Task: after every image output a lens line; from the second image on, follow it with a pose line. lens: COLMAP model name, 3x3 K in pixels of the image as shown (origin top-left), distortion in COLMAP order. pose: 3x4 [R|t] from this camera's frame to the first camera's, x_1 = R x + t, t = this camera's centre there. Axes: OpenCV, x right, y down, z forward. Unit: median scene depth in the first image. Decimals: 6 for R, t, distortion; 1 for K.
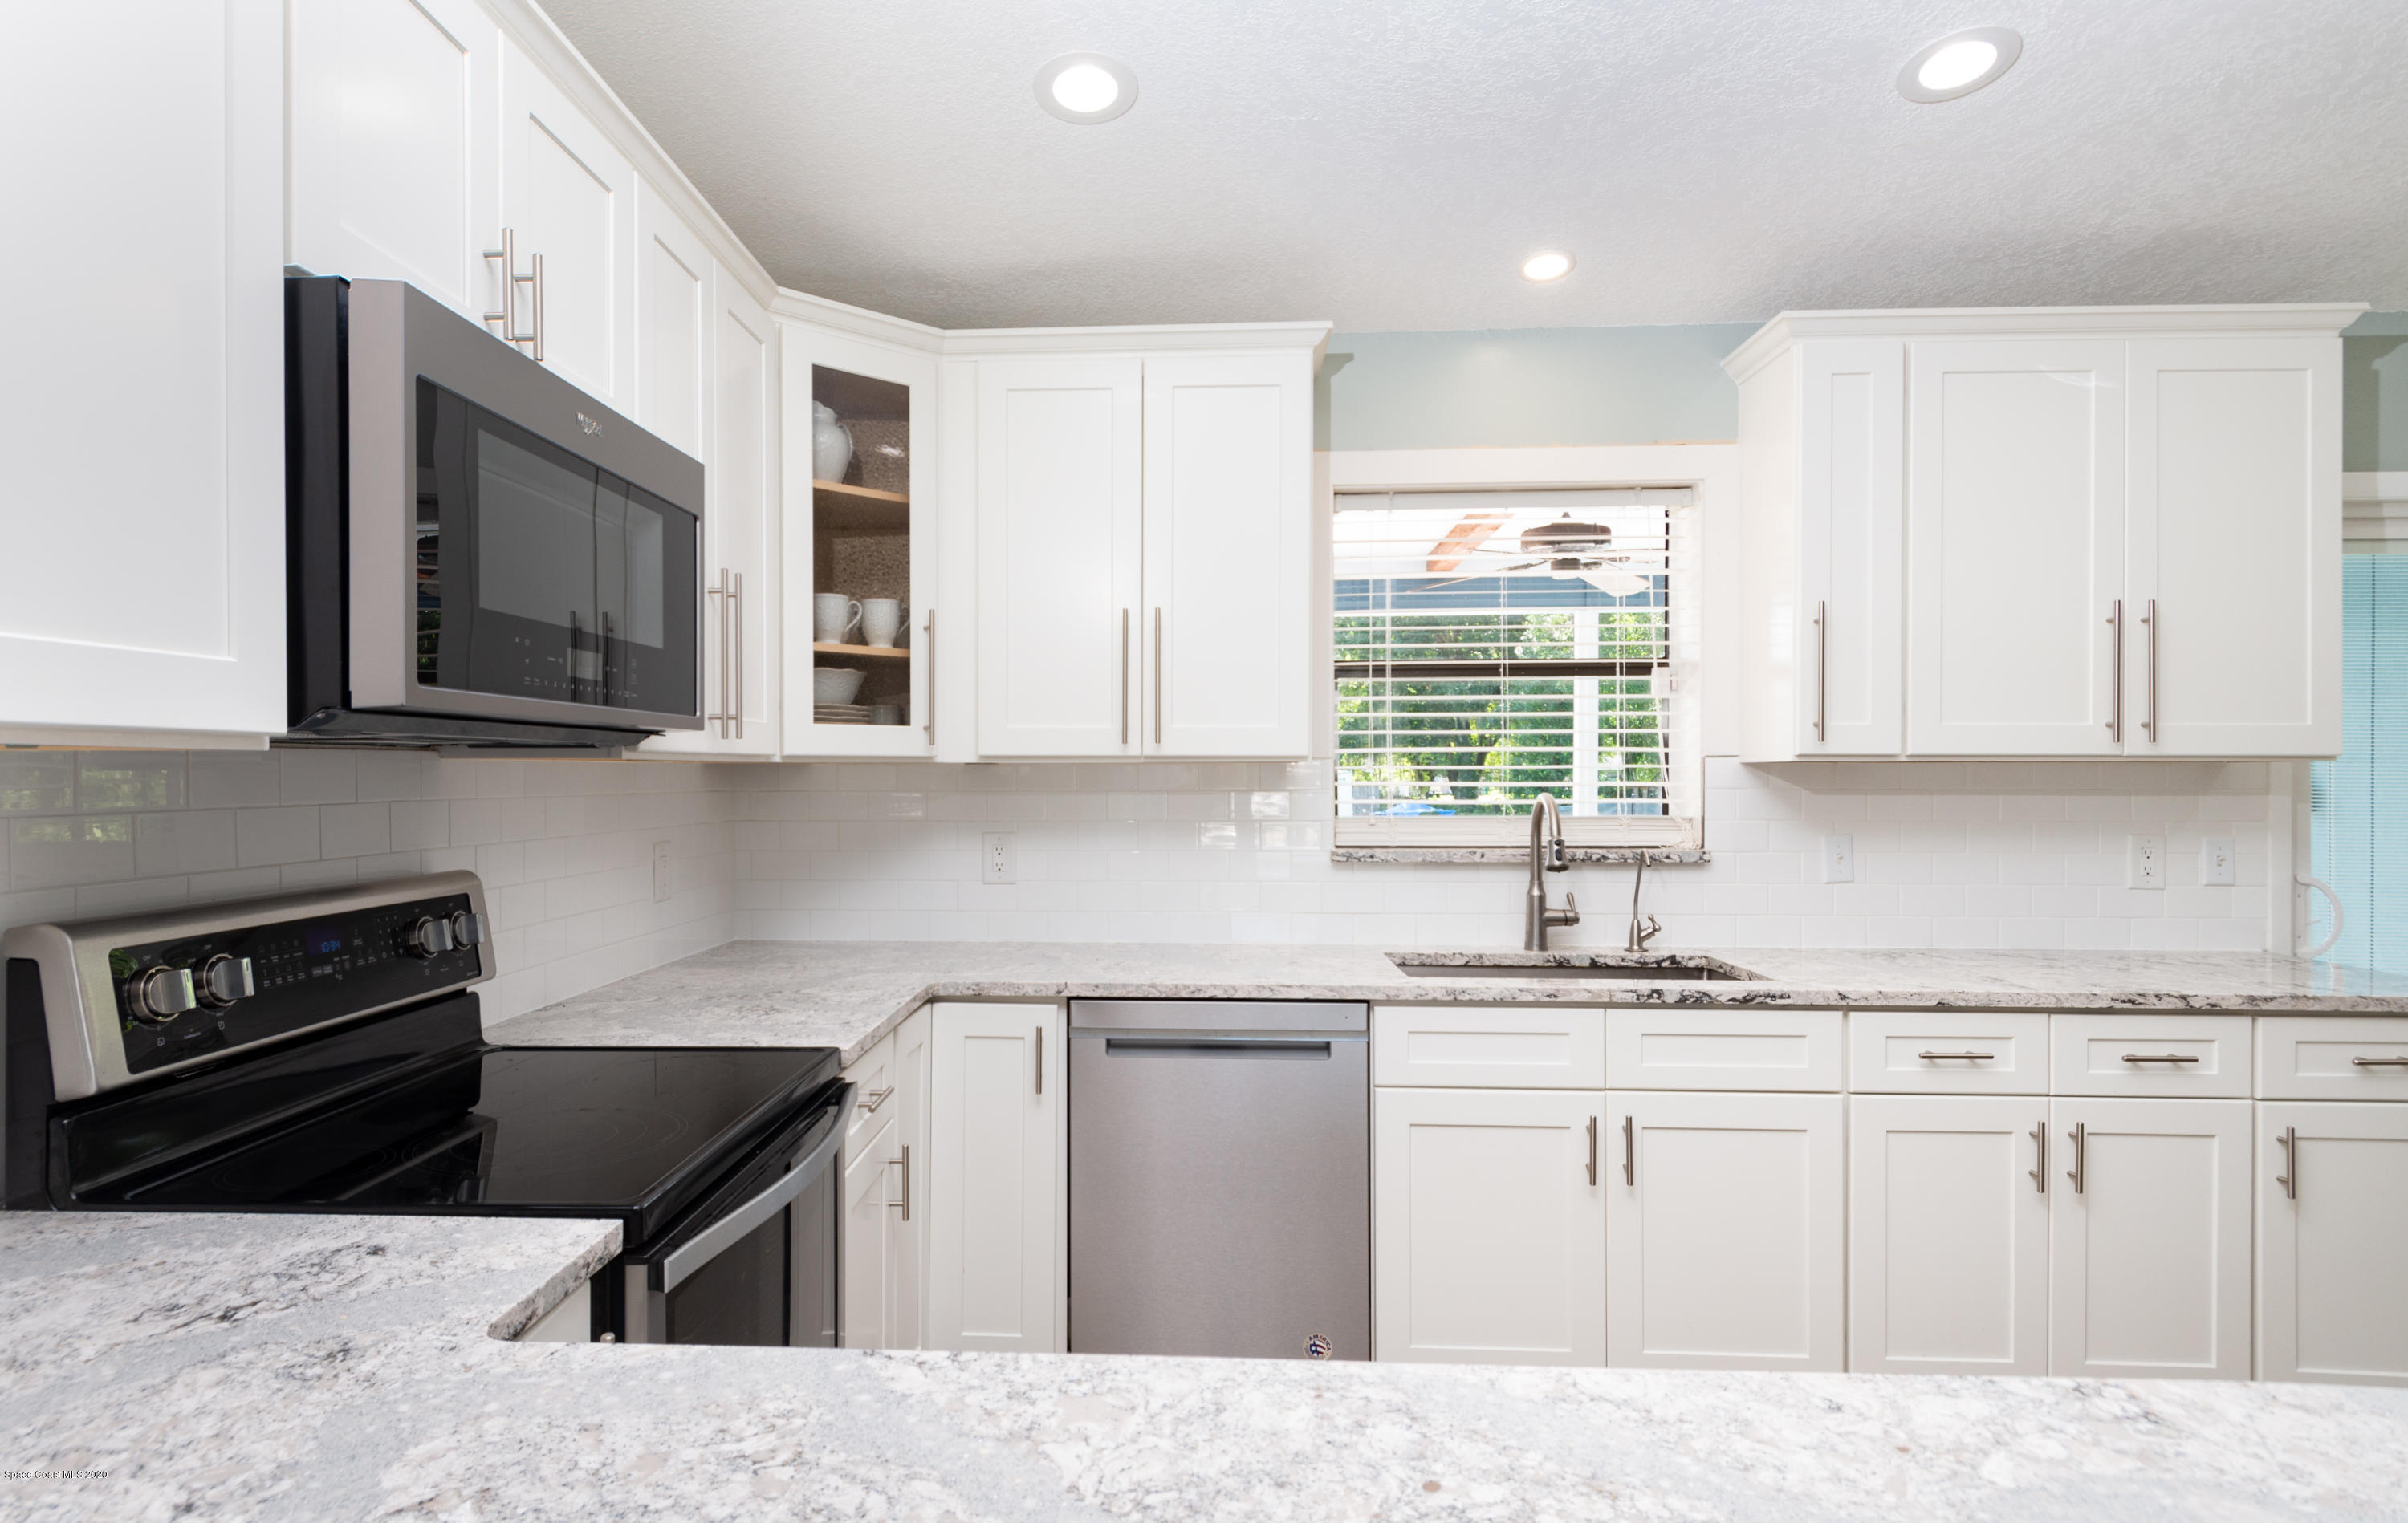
lens RADIAL K [[1206.0, 0, 1197.8], [0, 1206.0, 795.9], [0, 0, 1]] dist [-0.014804, 0.000136]
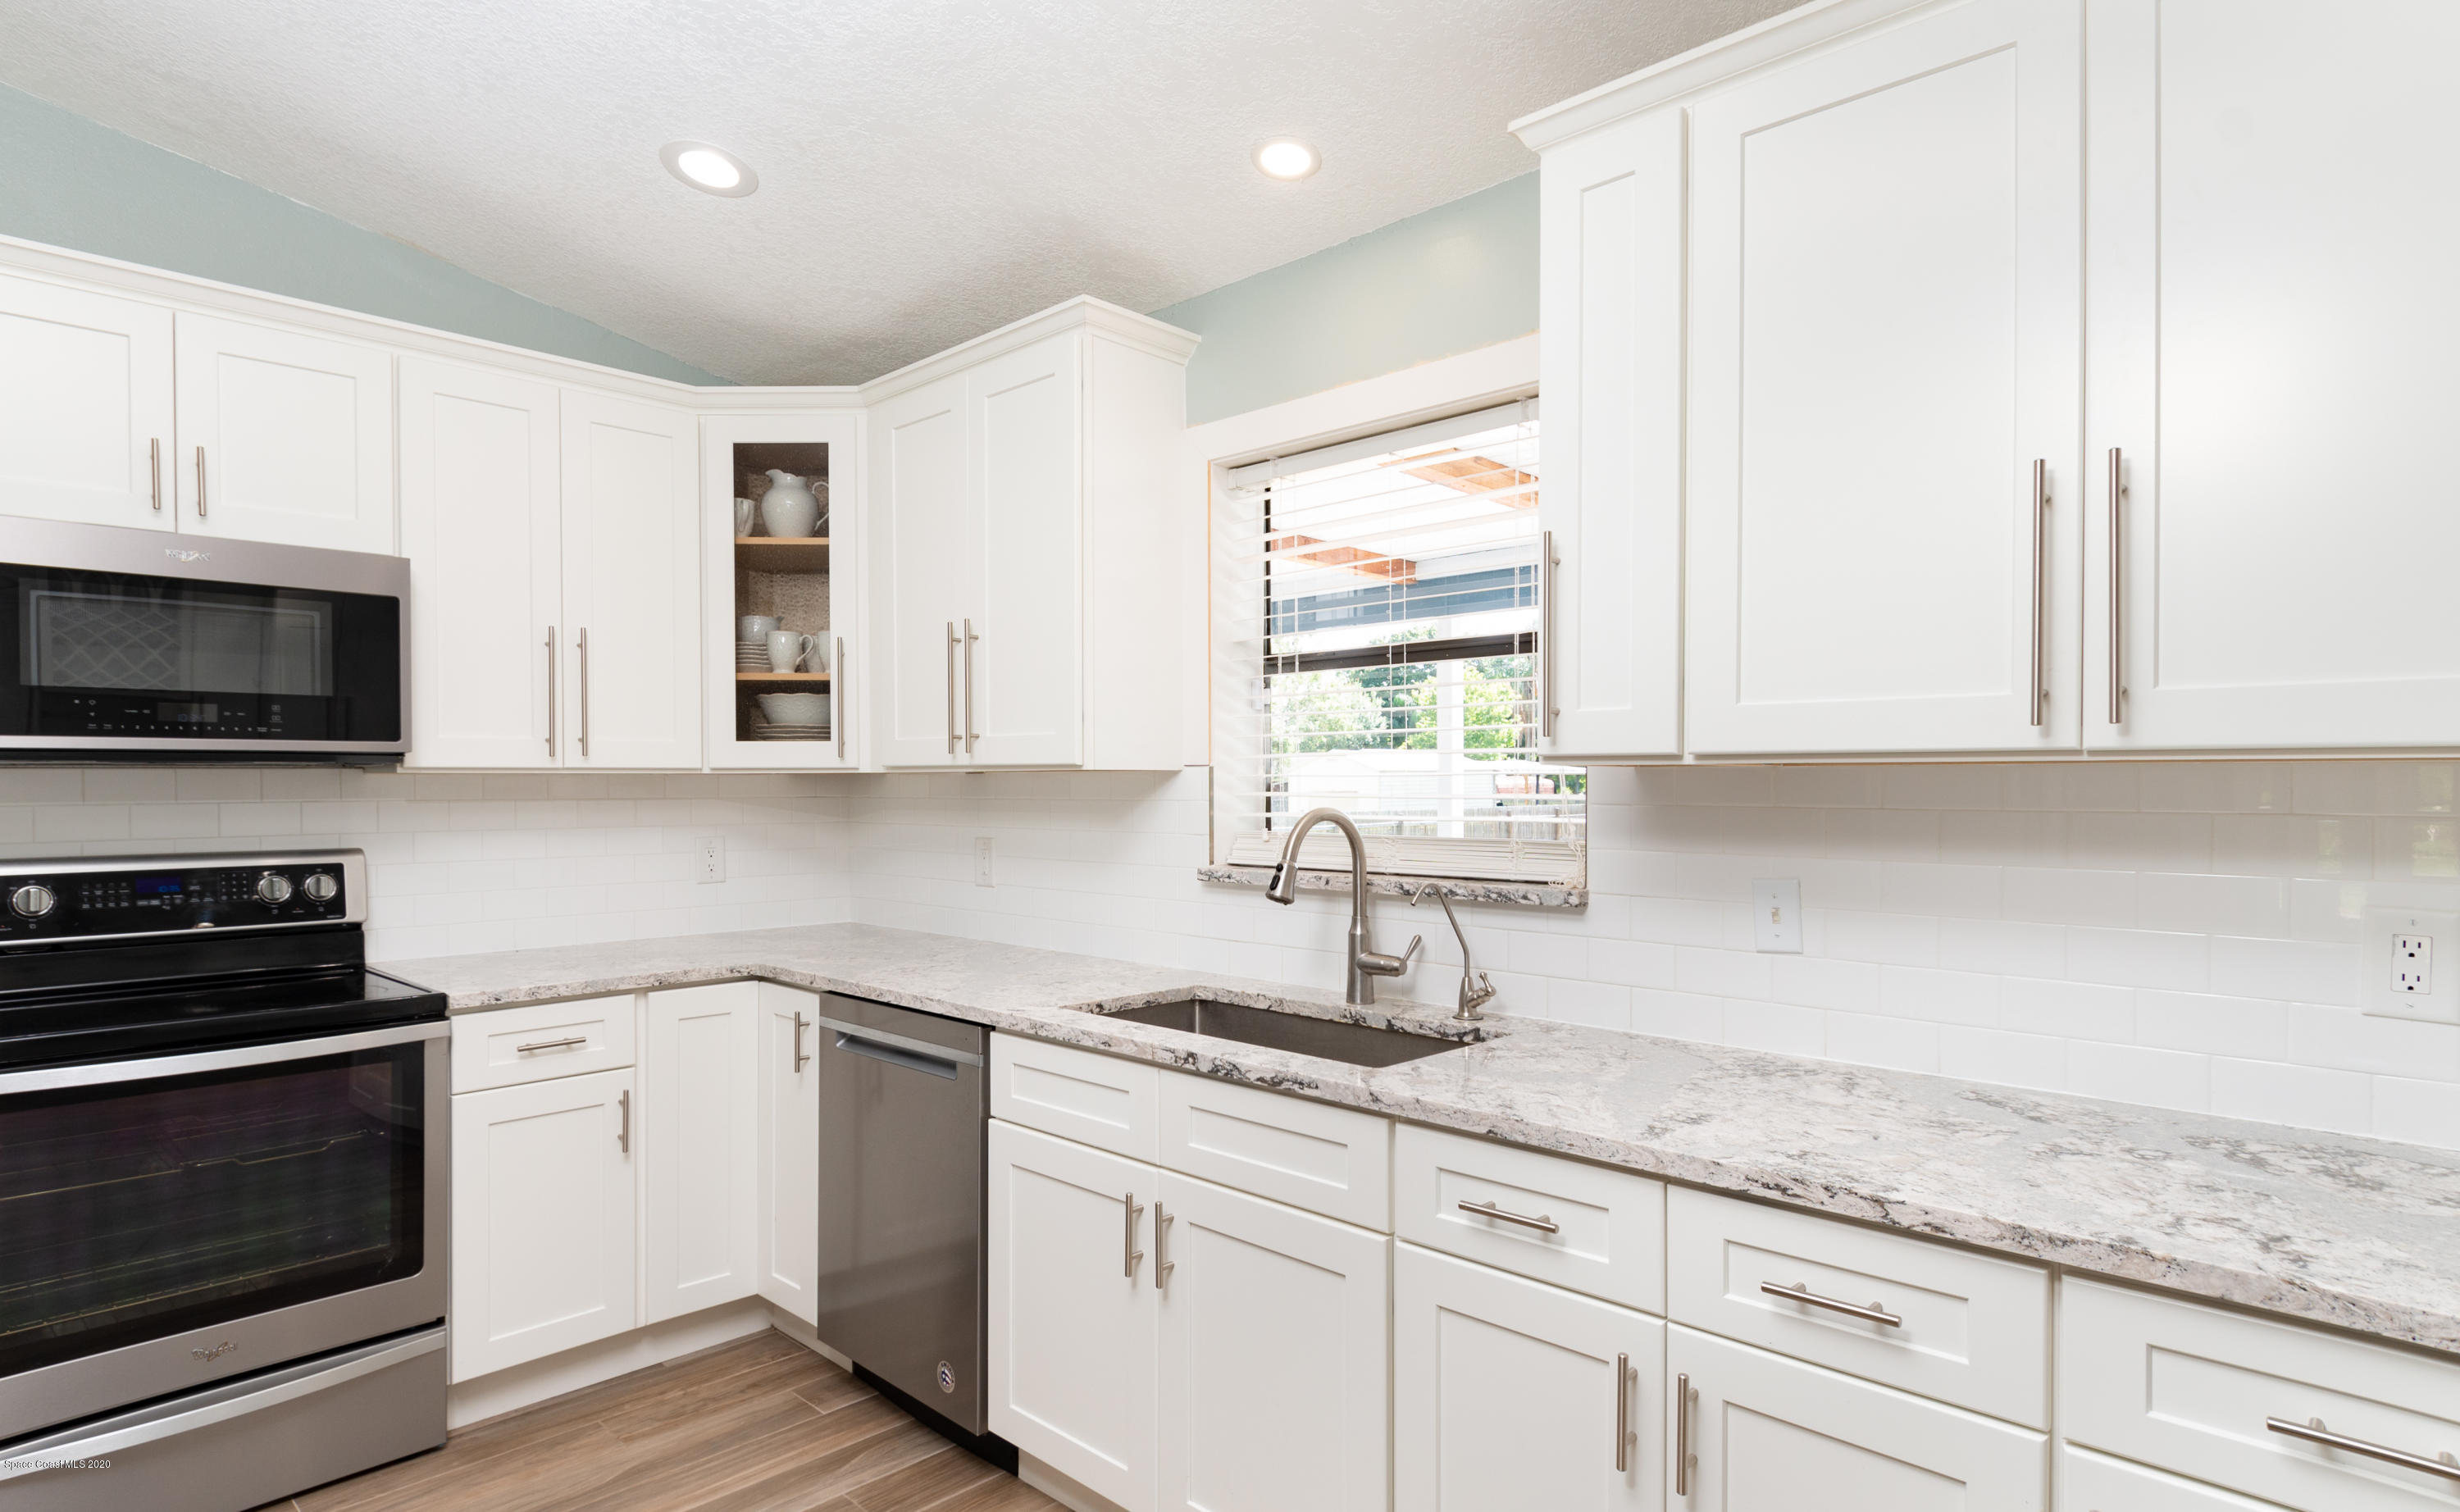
lens RADIAL K [[1332.4, 0, 1222.5], [0, 1332.4, 786.3], [0, 0, 1]] dist [0.000298, -0.000969]
pose [[0.749854, 0.003477, -0.661595, 0.948400], [-0.006944, 0.999972, -0.002615, -0.014774], [0.661567, 0.006555, 0.749857, 0.329845]]
